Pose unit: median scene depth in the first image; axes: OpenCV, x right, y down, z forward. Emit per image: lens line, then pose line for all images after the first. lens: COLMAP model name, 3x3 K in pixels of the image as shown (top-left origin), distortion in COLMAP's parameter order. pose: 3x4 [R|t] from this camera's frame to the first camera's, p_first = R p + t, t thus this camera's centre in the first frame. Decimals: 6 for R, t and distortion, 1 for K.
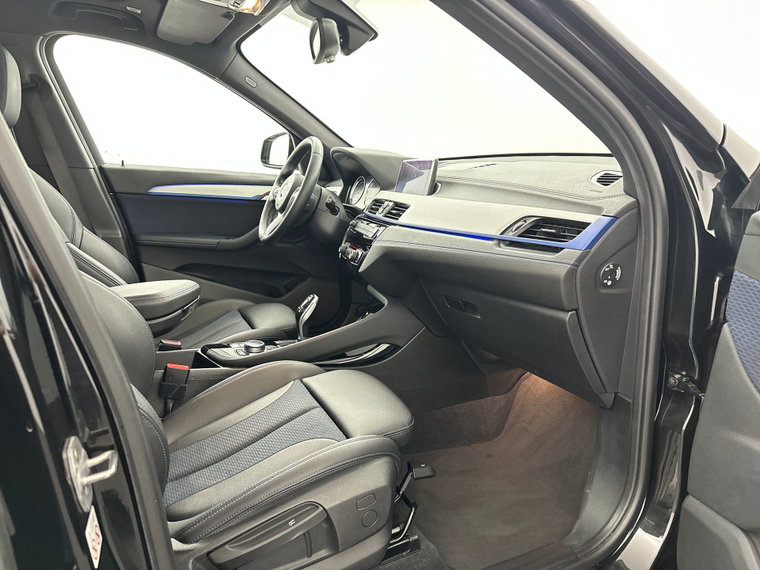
lens RADIAL K [[527.9, 0, 380.0], [0, 527.9, 285.0], [0, 0, 1]] dist [0.084577, -0.169223]
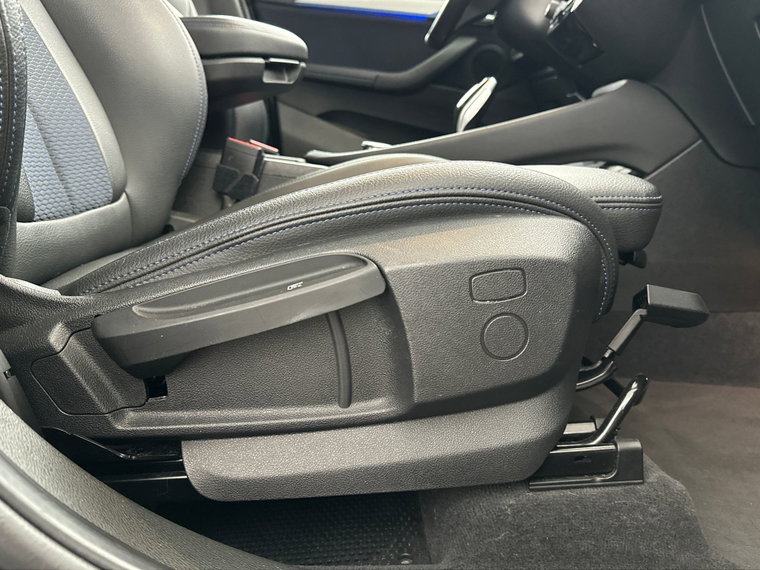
lens RADIAL K [[618.6, 0, 380.0], [0, 618.6, 285.0], [0, 0, 1]] dist [-0.000901, 0.000970]
pose [[0.924801, 0.097469, -0.367754, 0.045260], [-0.098213, 0.995025, 0.016742, 0.332536], [0.367556, 0.020636, 0.929773, 0.465616]]
